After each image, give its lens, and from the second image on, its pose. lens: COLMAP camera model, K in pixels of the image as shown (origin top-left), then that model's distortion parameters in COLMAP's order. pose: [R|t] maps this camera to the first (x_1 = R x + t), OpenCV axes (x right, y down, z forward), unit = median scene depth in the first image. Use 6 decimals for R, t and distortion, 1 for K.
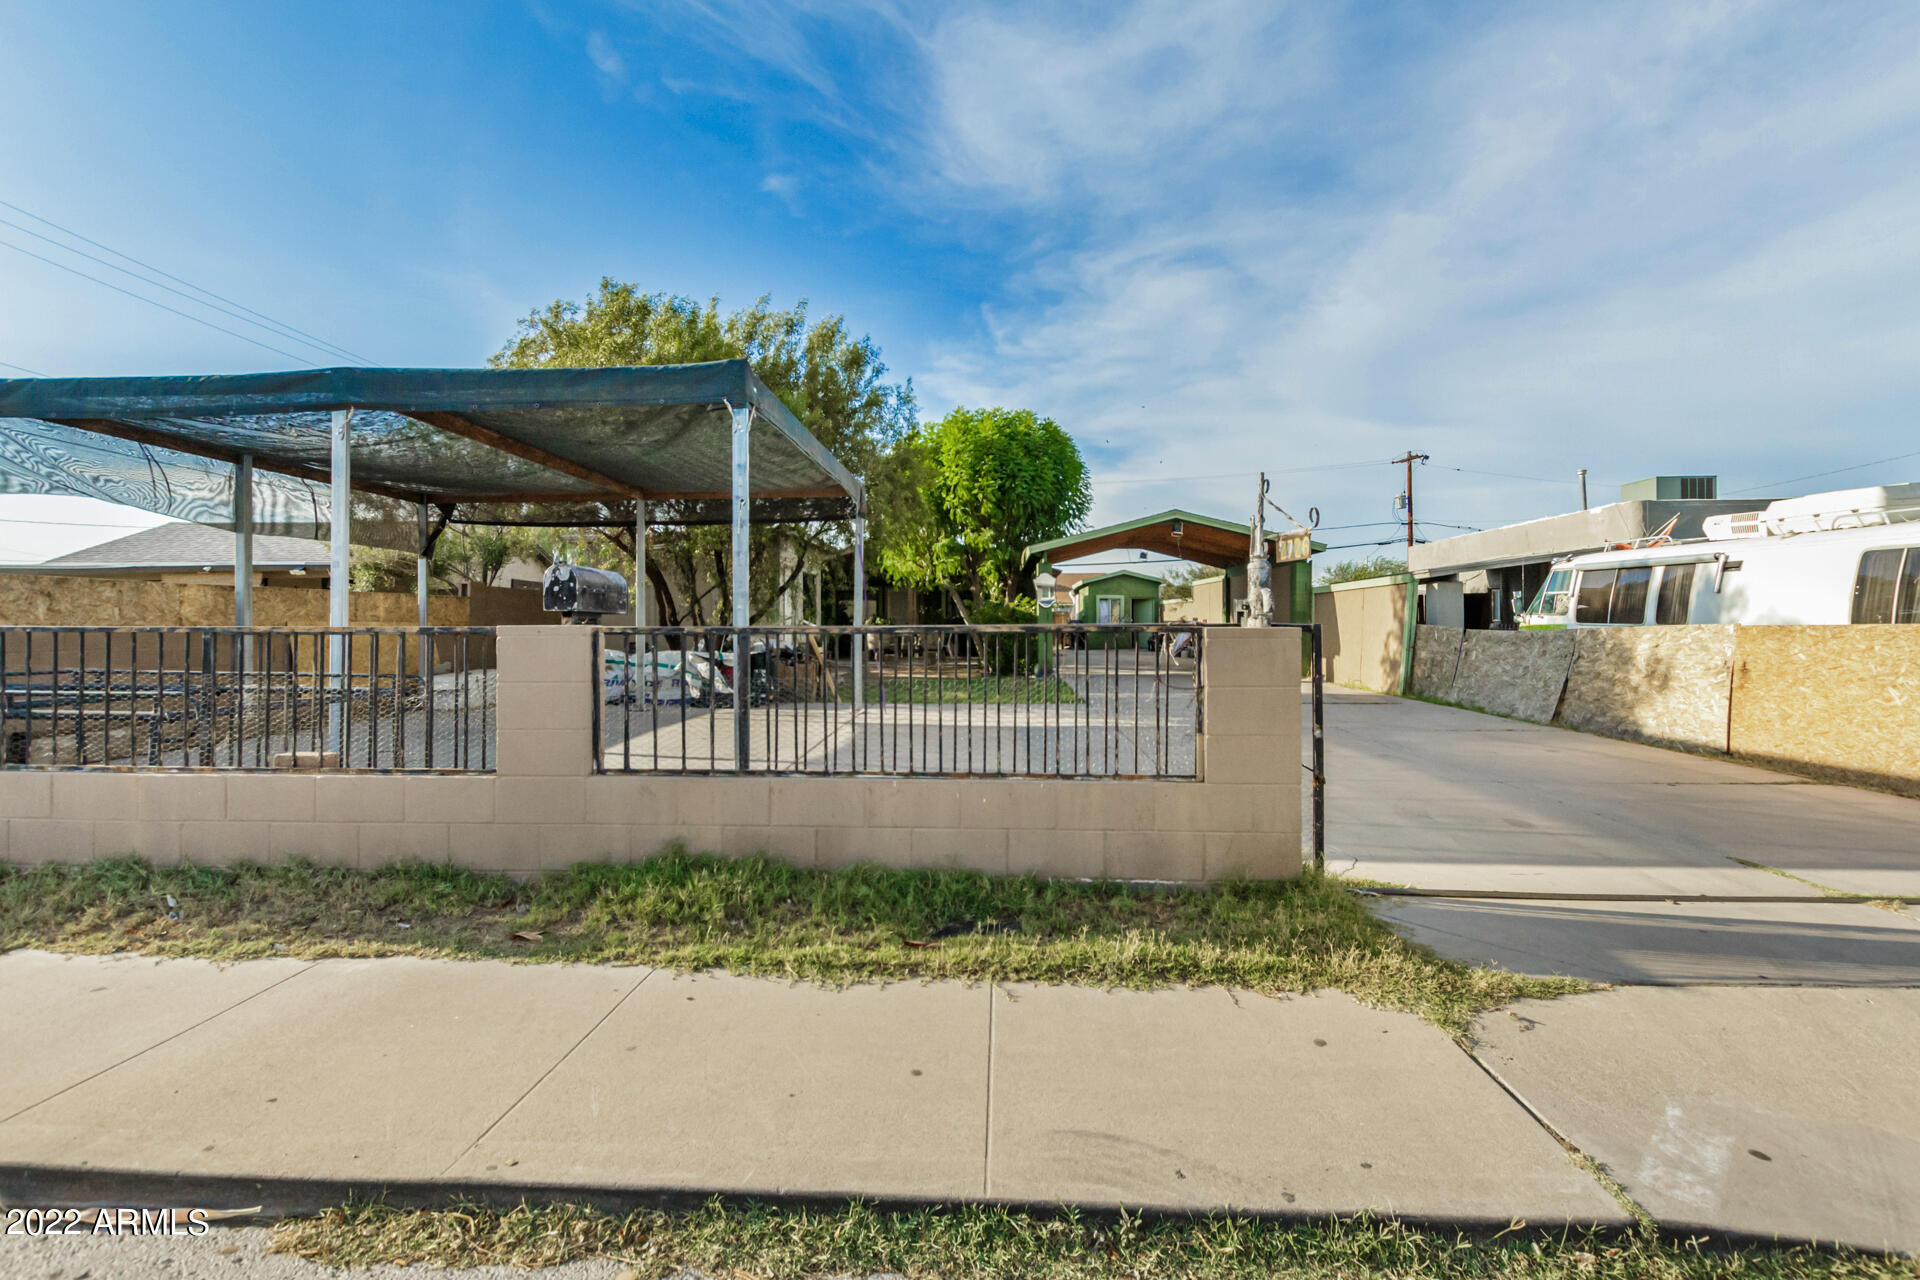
lens RADIAL K [[881.9, 0, 958.2], [0, 881.9, 629.6], [0, 0, 1]] dist [-0.001825, -0.000908]
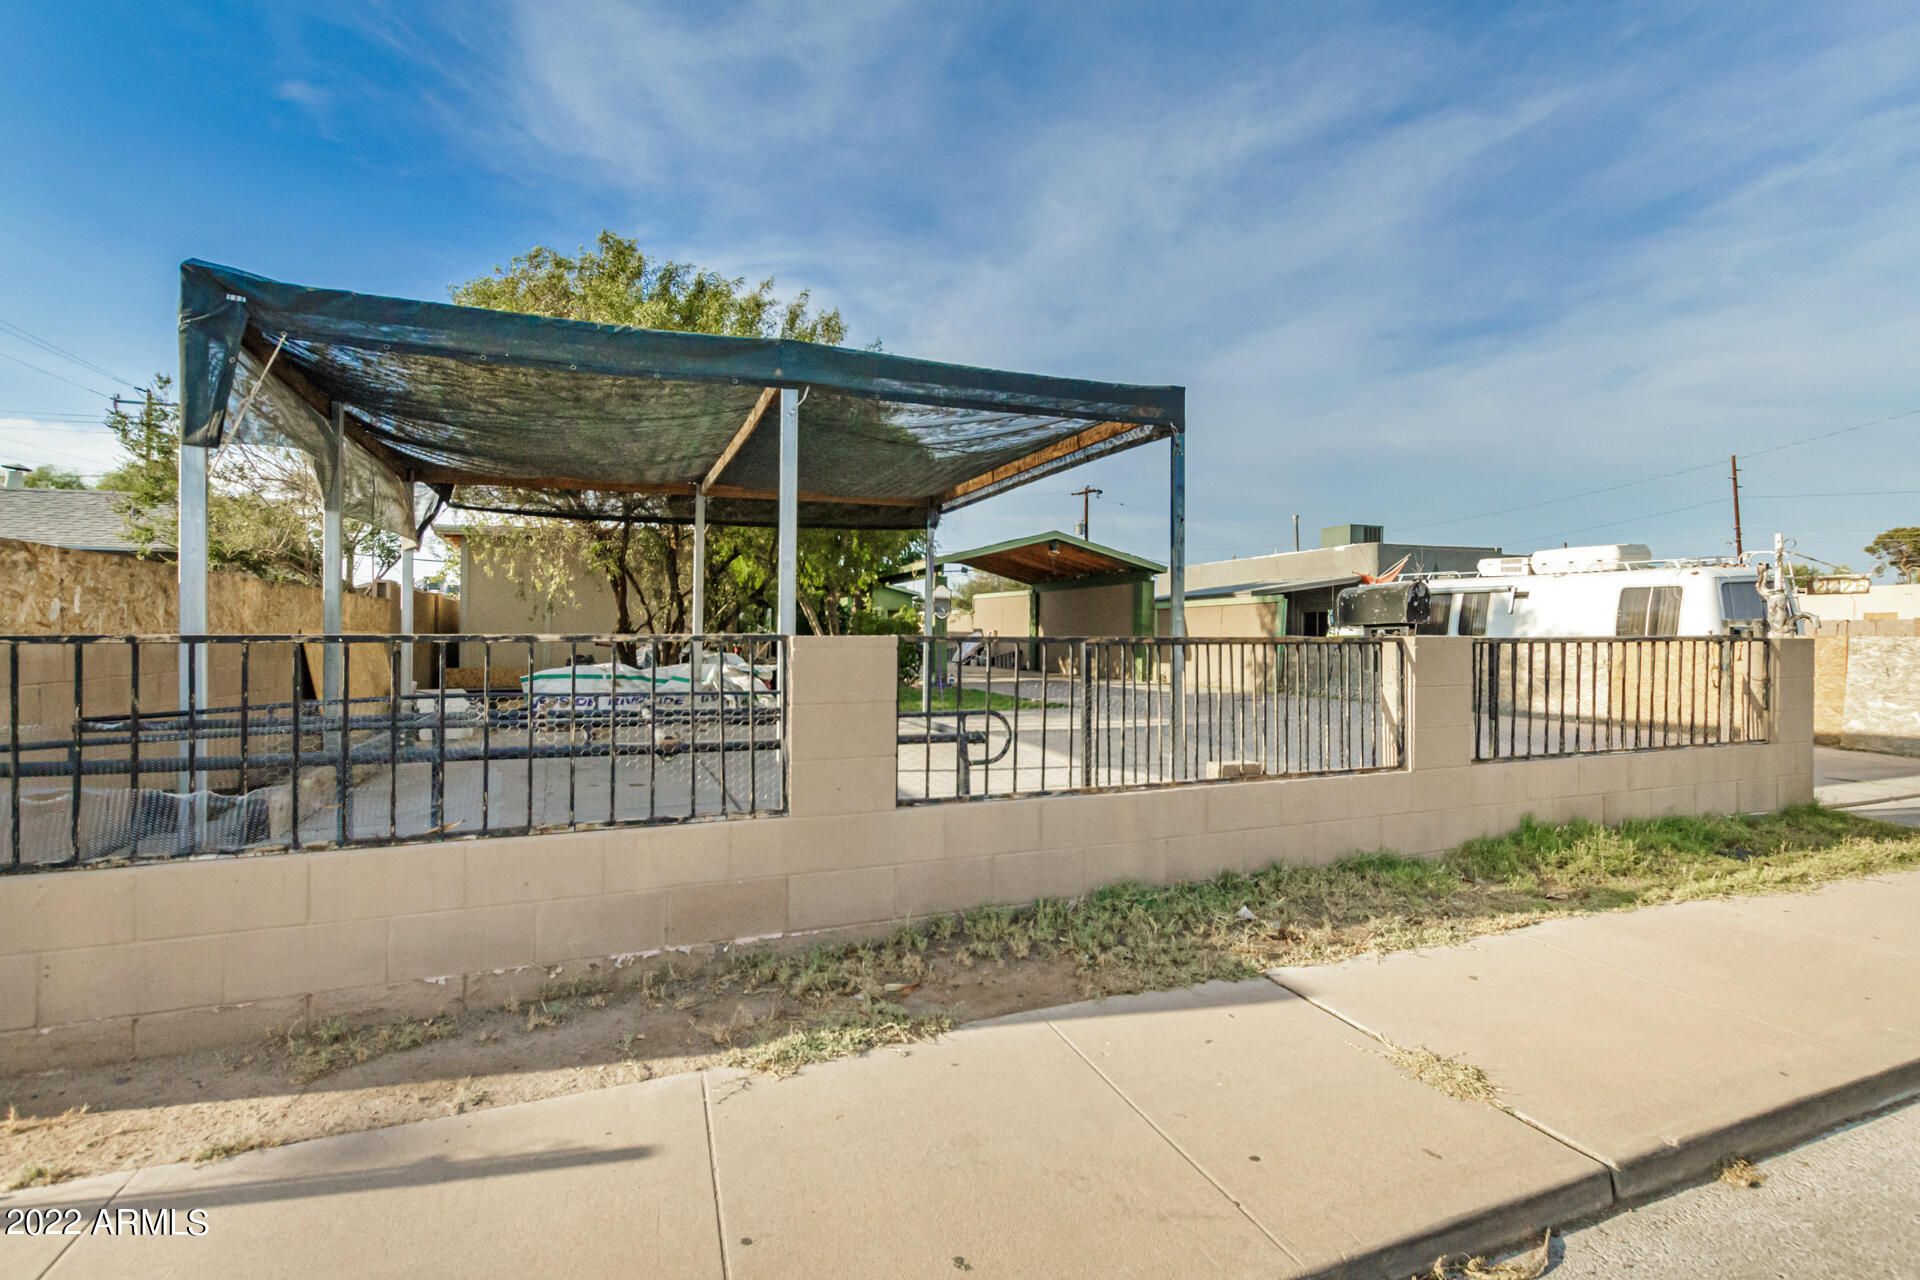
lens RADIAL K [[884.7, 0, 959.9], [0, 884.7, 641.0], [0, 0, 1]] dist [-0.000241, -0.000229]
pose [[0.902795, -0.003223, 0.430060, -0.180617], [0.002618, 0.999995, 0.002000, -0.000810], [-0.430064, -0.000680, 0.902798, 0.028529]]
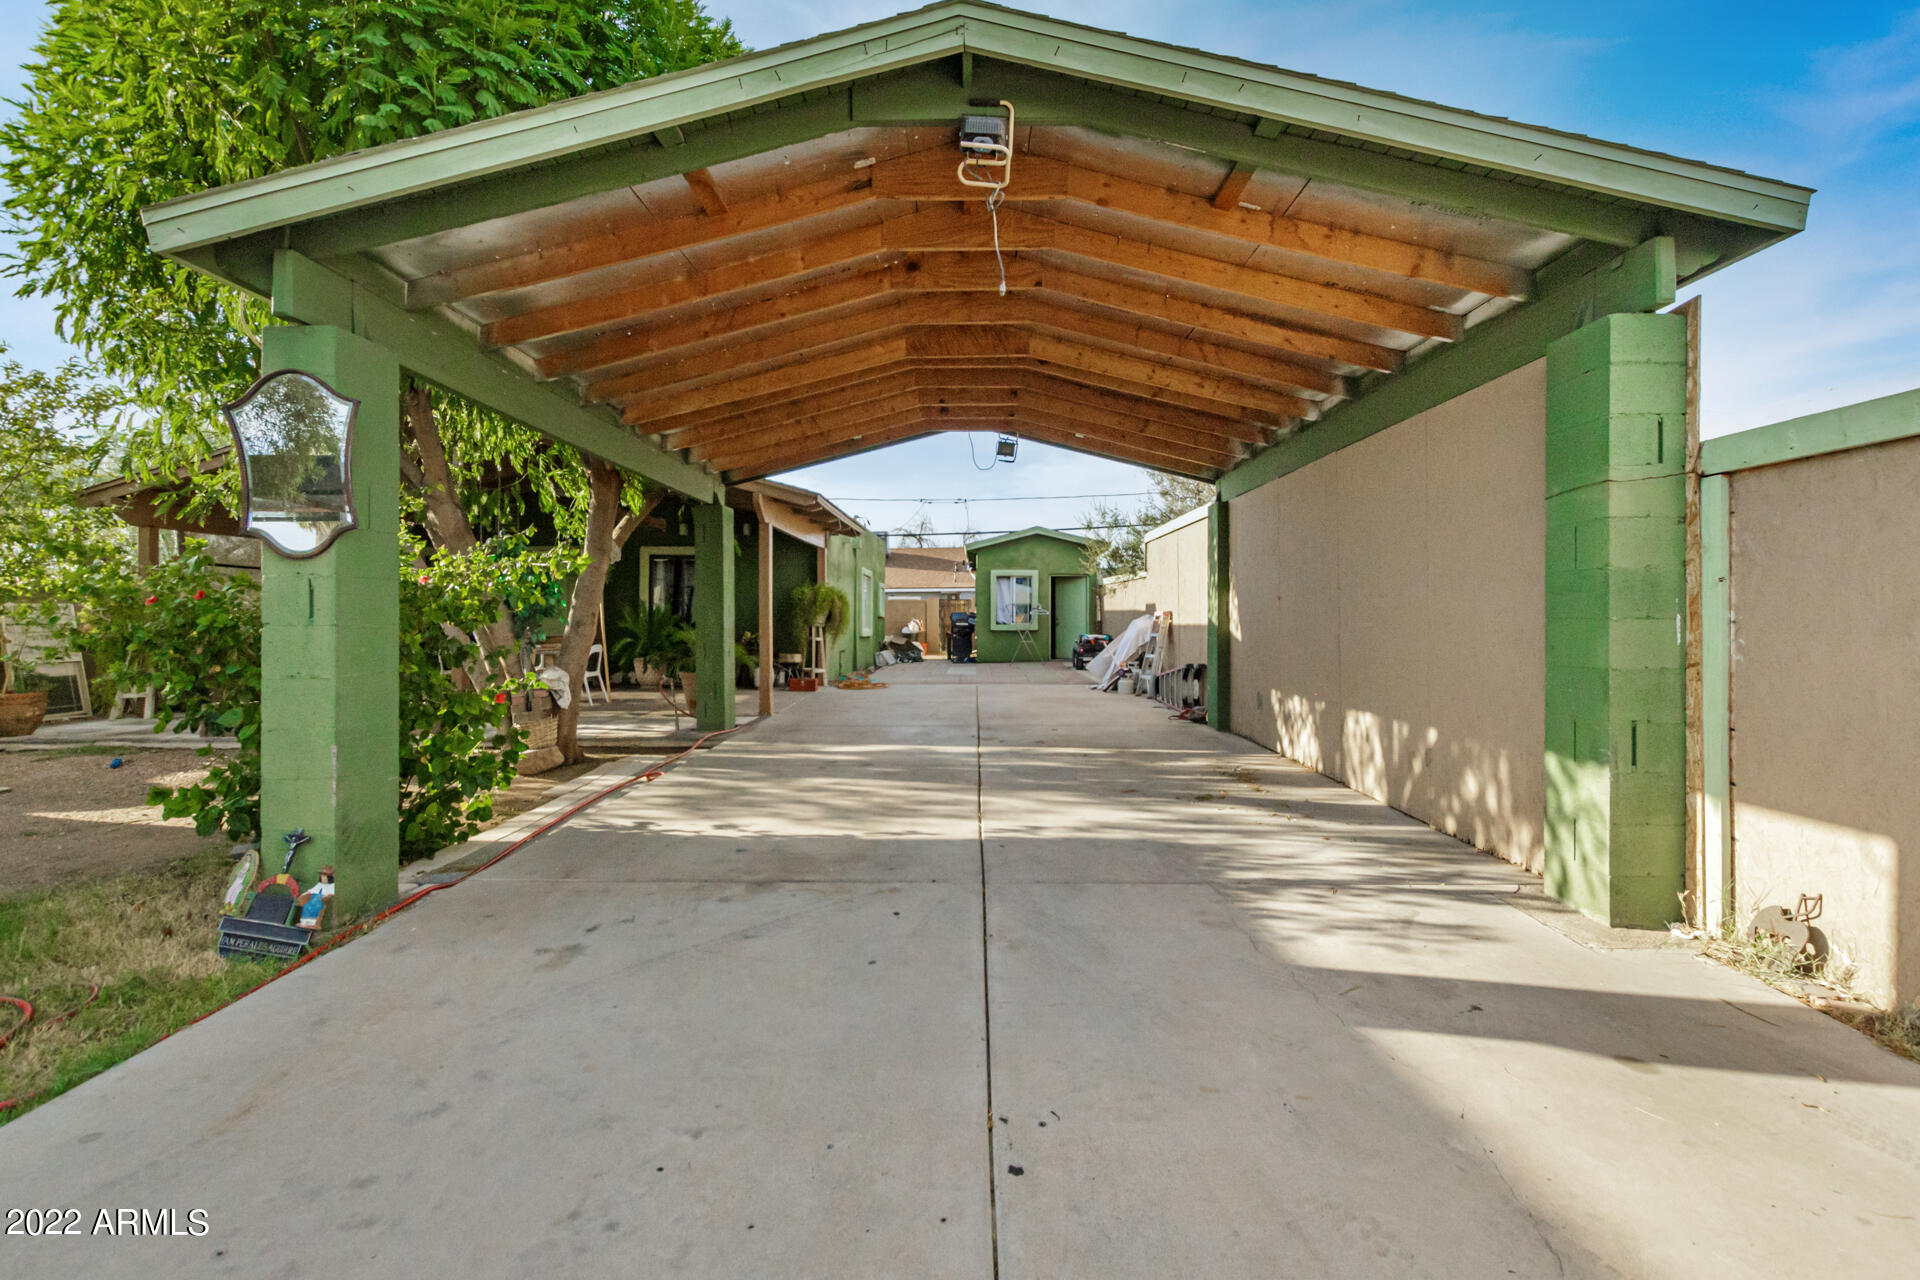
lens RADIAL K [[884.7, 0, 959.9], [0, 884.7, 641.0], [0, 0, 1]] dist [-0.000241, -0.000229]
pose [[0.999711, -0.003868, 0.023736, 0.131101], [0.003325, 0.999732, 0.022897, -0.005901], [-0.023818, -0.022812, 0.999456, 0.443281]]
